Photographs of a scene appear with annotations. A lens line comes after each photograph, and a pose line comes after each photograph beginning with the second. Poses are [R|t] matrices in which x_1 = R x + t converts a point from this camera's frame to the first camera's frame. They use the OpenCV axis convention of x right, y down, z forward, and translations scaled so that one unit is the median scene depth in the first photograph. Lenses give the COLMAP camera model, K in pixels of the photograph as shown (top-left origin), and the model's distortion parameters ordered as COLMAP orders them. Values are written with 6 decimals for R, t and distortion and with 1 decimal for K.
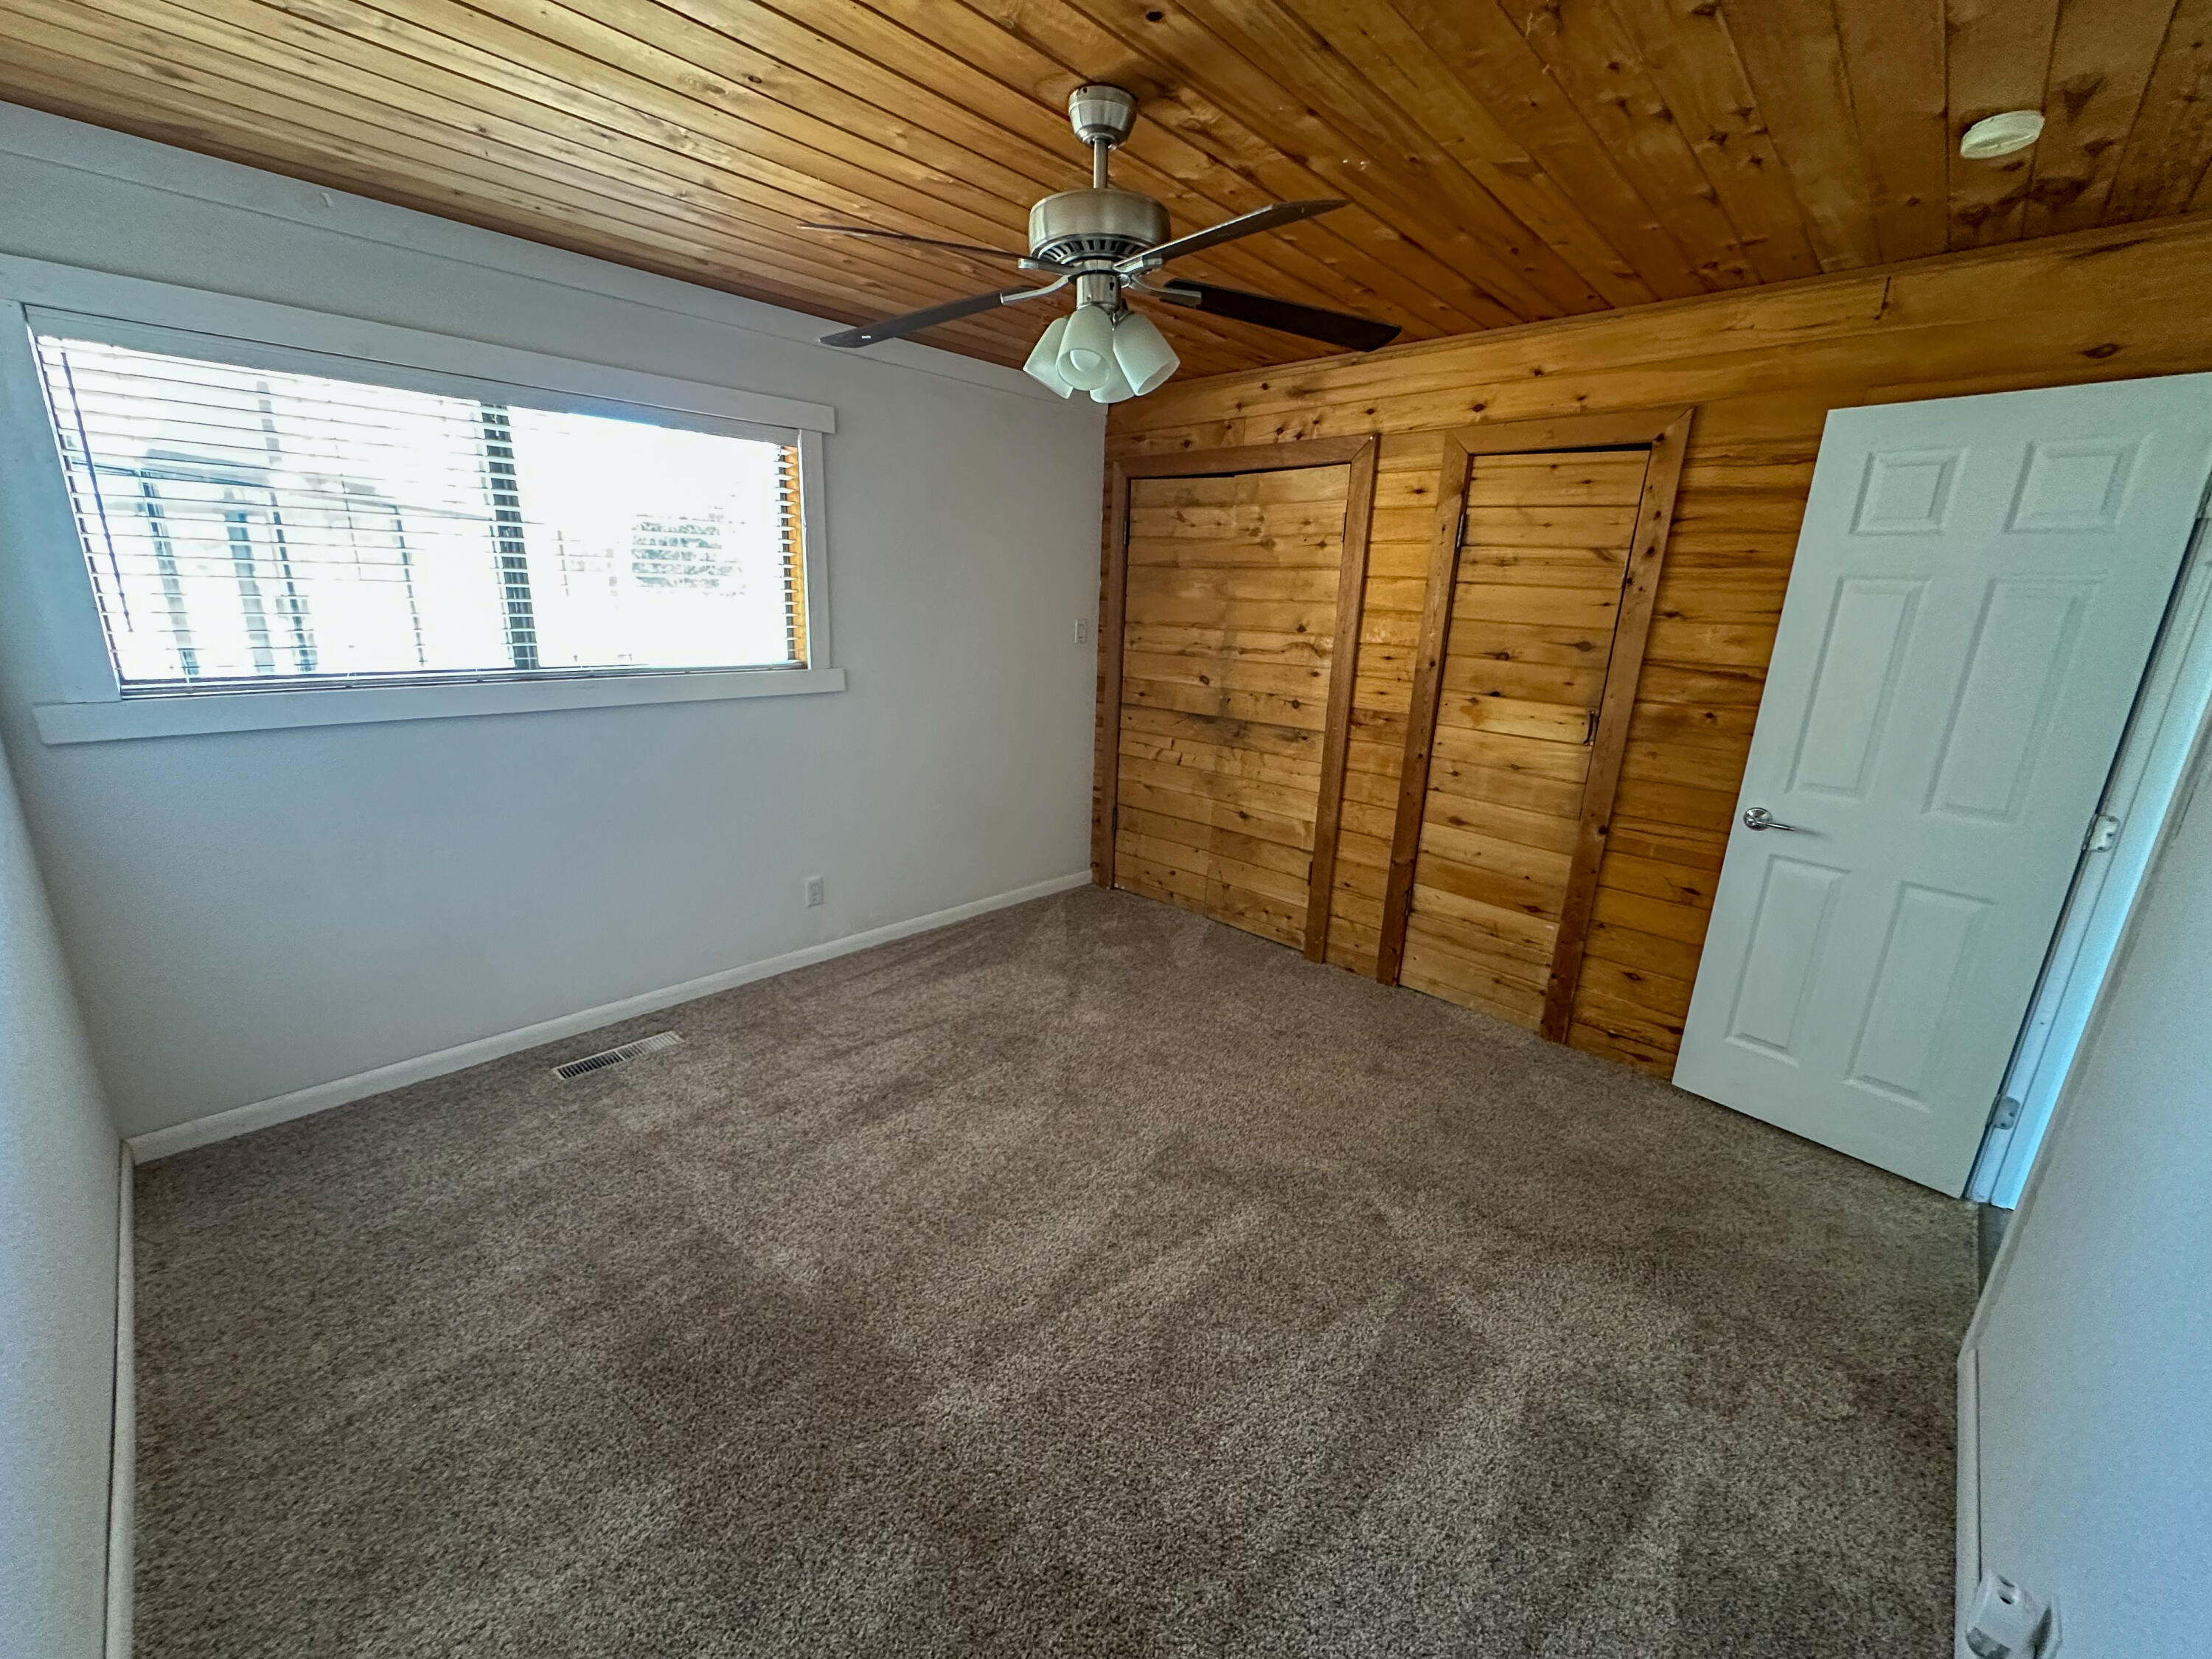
lens RADIAL K [[884.3, 0, 1103.5], [0, 884.3, 828.2], [0, 0, 1]] dist [-0.002535, 0.003150]
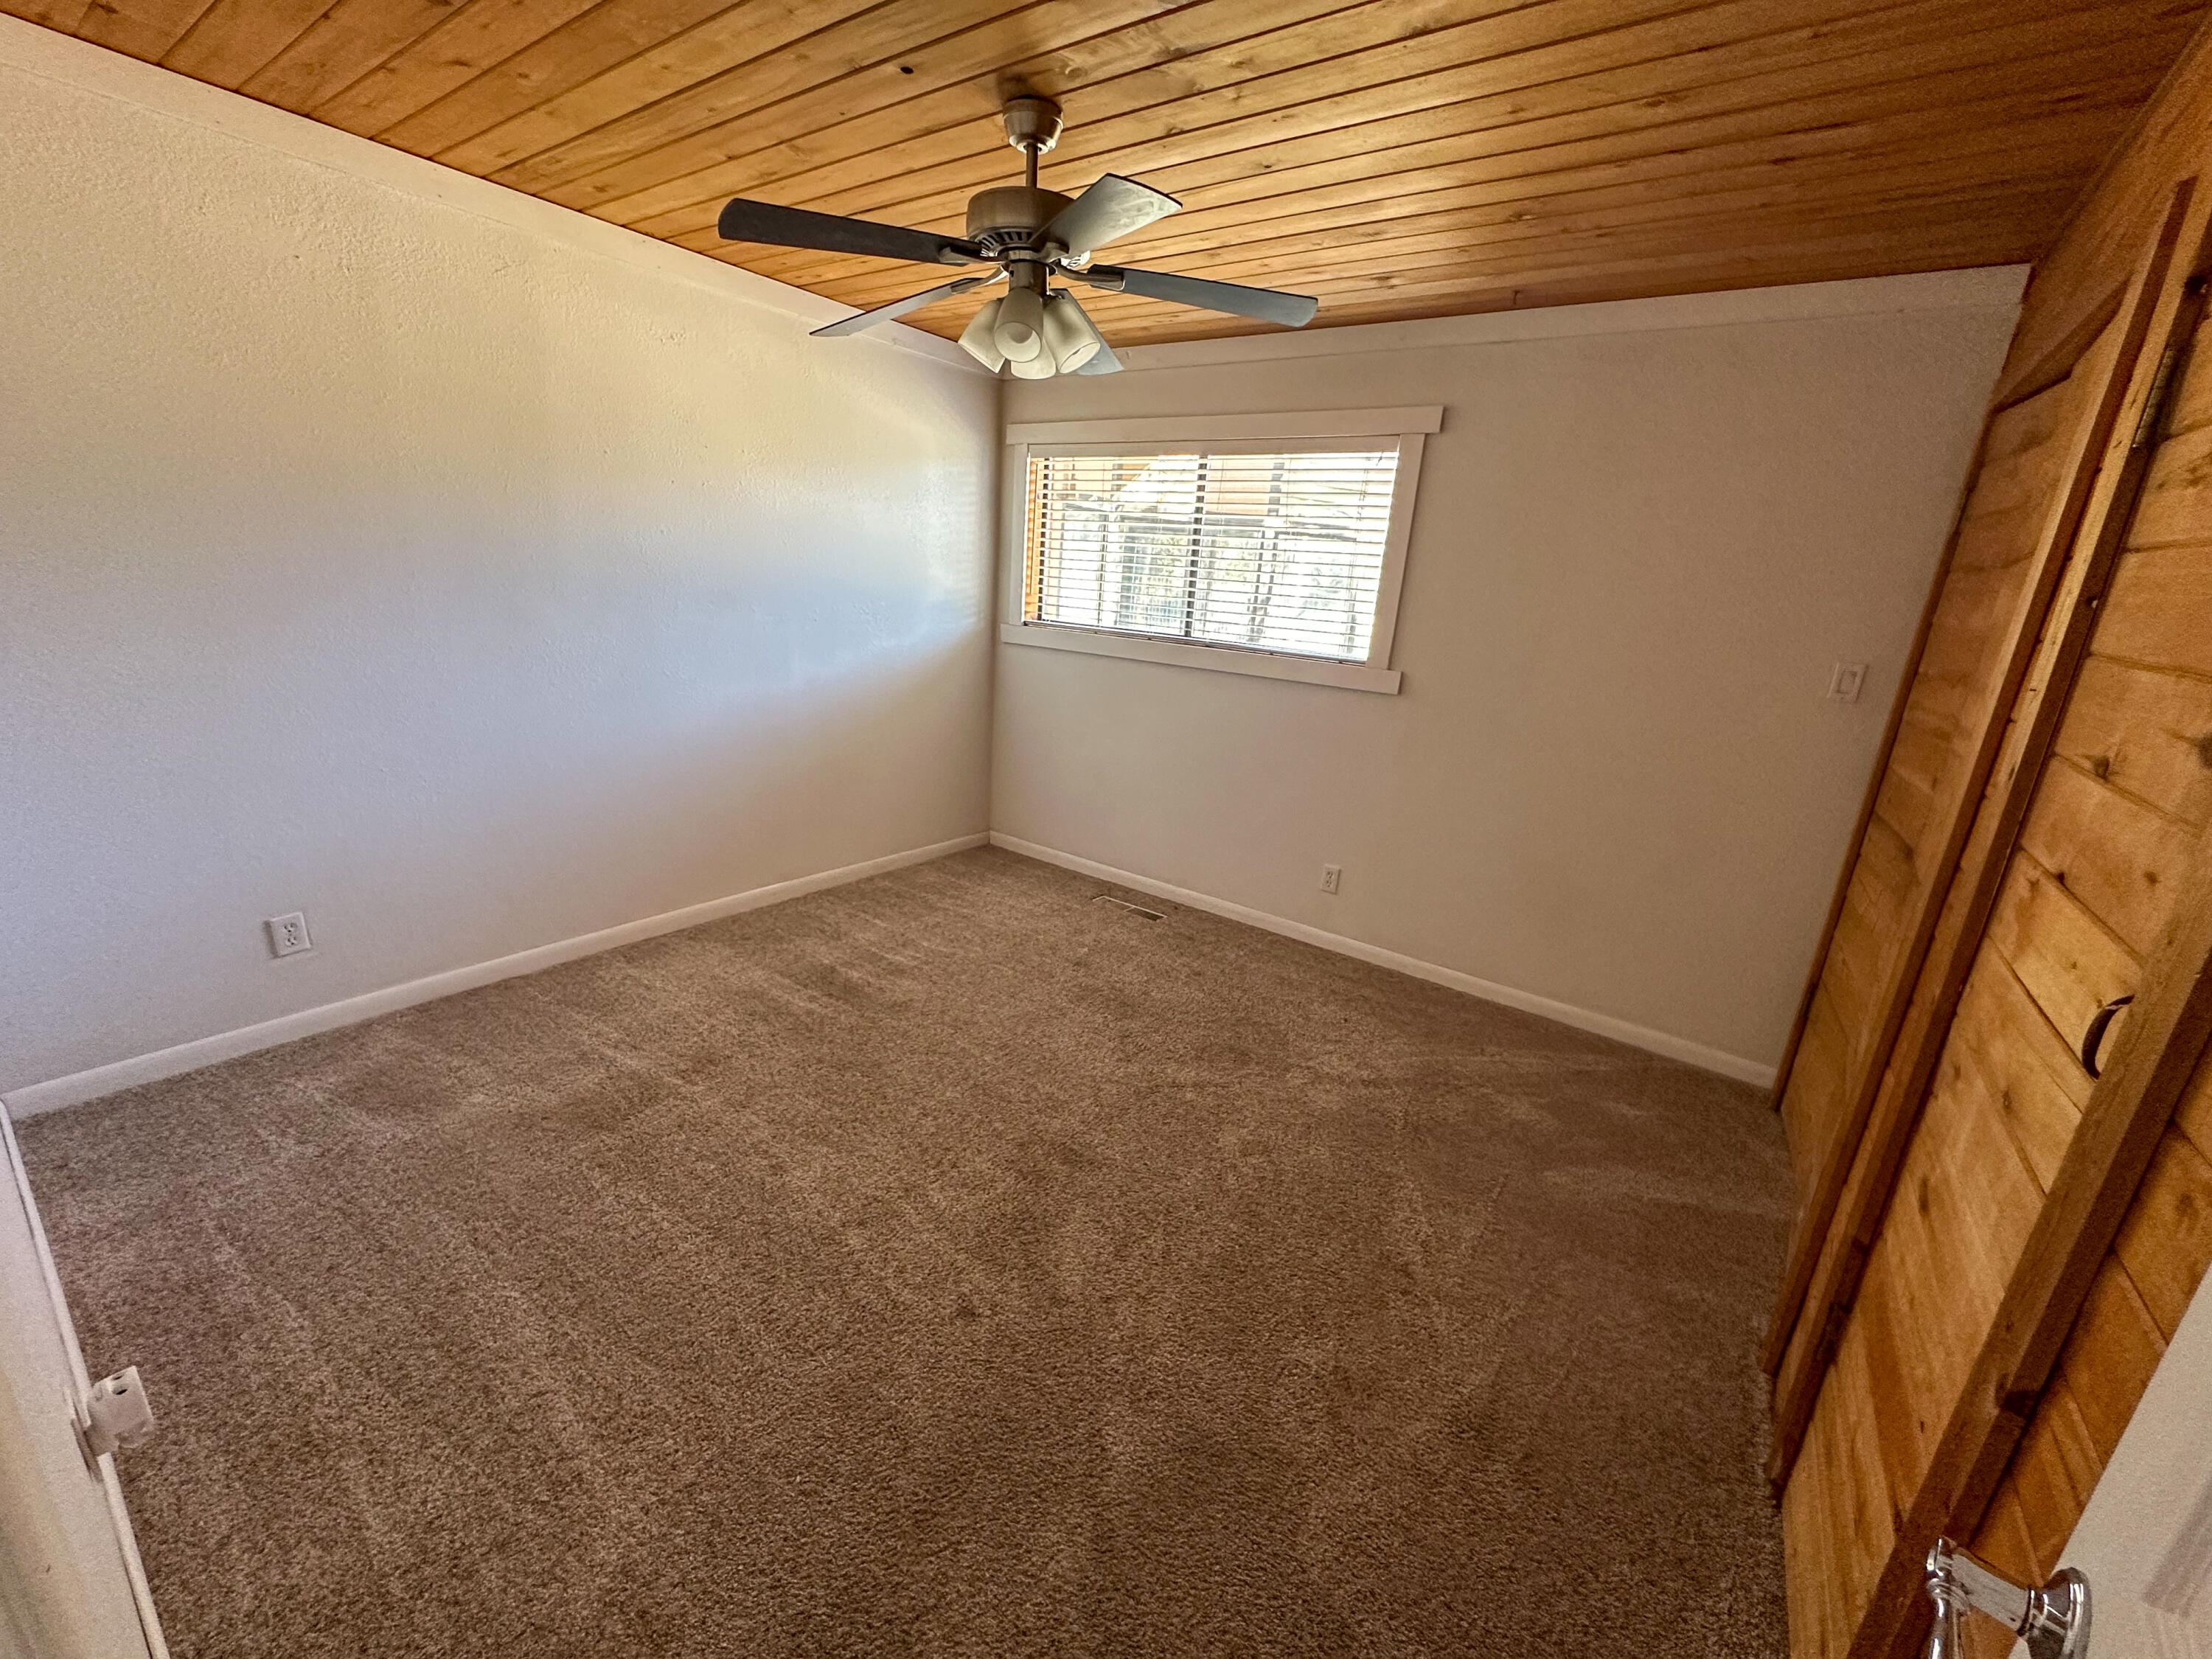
lens RADIAL K [[884.3, 0, 1103.5], [0, 884.3, 828.2], [0, 0, 1]] dist [-0.002535, 0.003150]
pose [[0.139579, 0.256968, -0.956287, 0.668719], [-0.323835, 0.924482, 0.201155, -0.115963], [0.935761, 0.281602, 0.212253, 0.551627]]
